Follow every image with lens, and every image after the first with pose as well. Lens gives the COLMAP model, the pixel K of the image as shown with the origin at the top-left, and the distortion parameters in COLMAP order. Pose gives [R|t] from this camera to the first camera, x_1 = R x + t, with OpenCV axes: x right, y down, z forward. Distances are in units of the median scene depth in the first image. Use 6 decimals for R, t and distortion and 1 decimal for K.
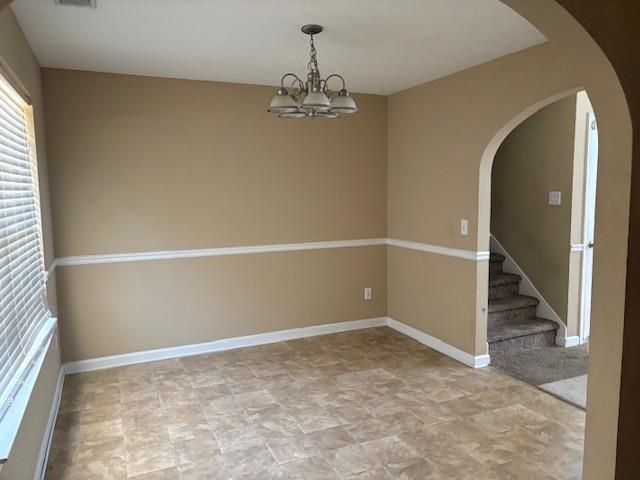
lens RADIAL K [[476.9, 0, 337.1], [0, 476.9, 241.4], [0, 0, 1]] dist [0.052398, 0.000681]
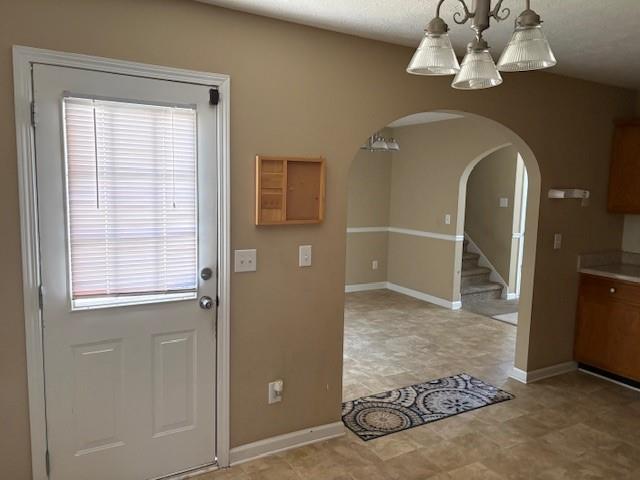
lens RADIAL K [[475.2, 0, 315.9], [0, 475.2, 237.5], [0, 0, 1]] dist [0.006179, -0.005929]
pose [[0.997291, 0.027644, 0.068170, -0.268821], [-0.027899, 0.999607, 0.002799, 0.036407], [-0.068066, -0.004693, 0.997670, -0.517515]]
